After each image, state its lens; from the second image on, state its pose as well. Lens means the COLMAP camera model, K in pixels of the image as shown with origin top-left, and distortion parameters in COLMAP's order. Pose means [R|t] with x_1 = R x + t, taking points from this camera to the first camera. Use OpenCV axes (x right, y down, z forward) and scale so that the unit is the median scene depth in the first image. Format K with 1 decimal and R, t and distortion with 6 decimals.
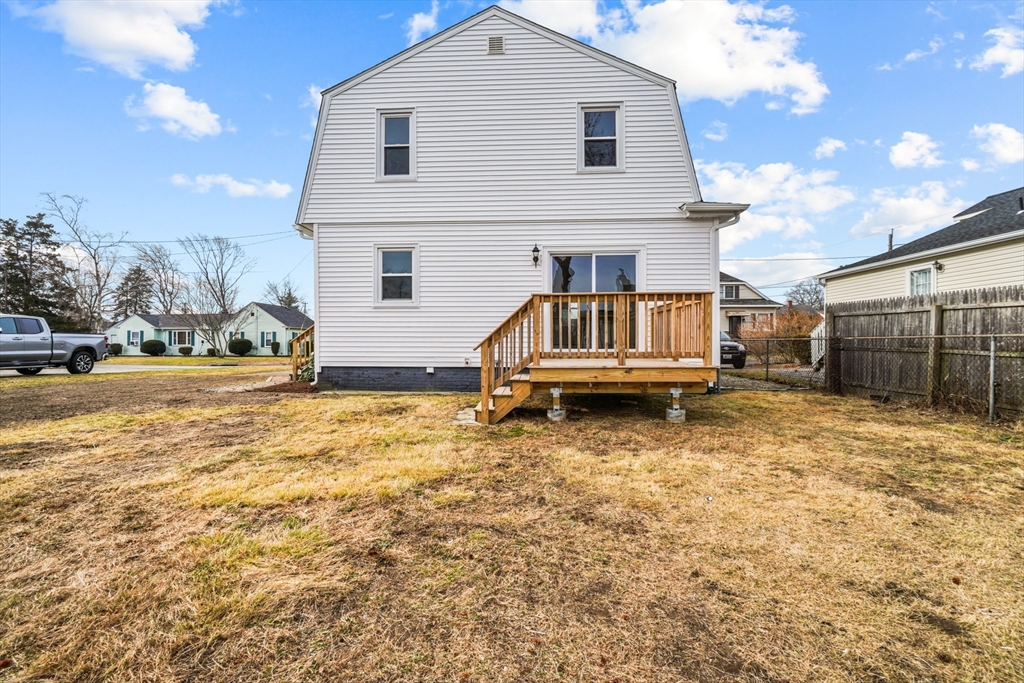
lens RADIAL K [[447.0, 0, 521.2], [0, 447.0, 339.7], [0, 0, 1]] dist [-0.005913, 0.000387]
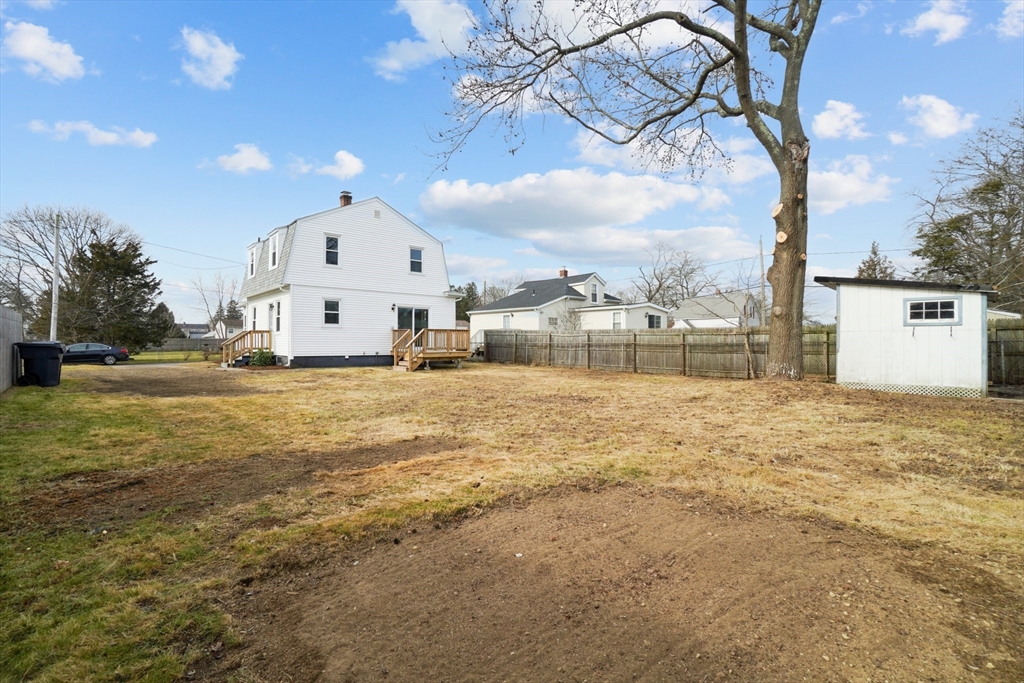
lens RADIAL K [[447.0, 0, 512.6], [0, 447.0, 336.4], [0, 0, 1]] dist [-0.005913, 0.000387]
pose [[0.709501, 0.013760, 0.704570, -1.164618], [-0.008101, 0.999903, -0.011370, -0.013595], [-0.704658, 0.002359, 0.709544, -1.106367]]
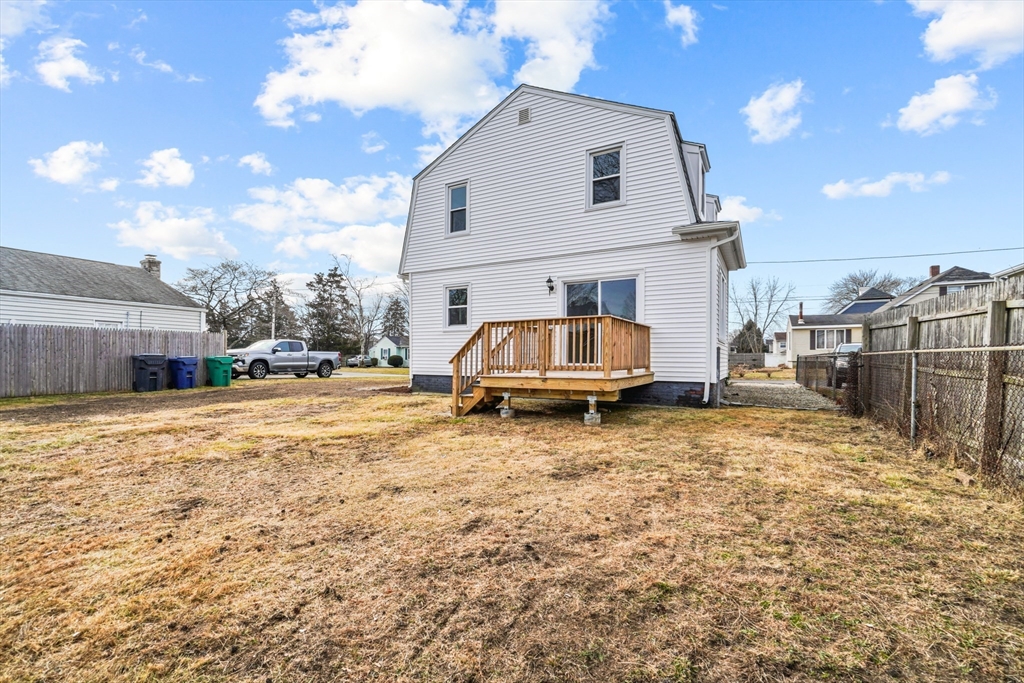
lens RADIAL K [[447.0, 0, 531.1], [0, 447.0, 357.9], [0, 0, 1]] dist [-0.005913, 0.000387]
pose [[0.900277, 0.002832, -0.435309, 0.498560], [-0.000196, 0.999981, 0.006101, -0.001074], [0.435318, -0.005407, 0.900260, -0.103284]]
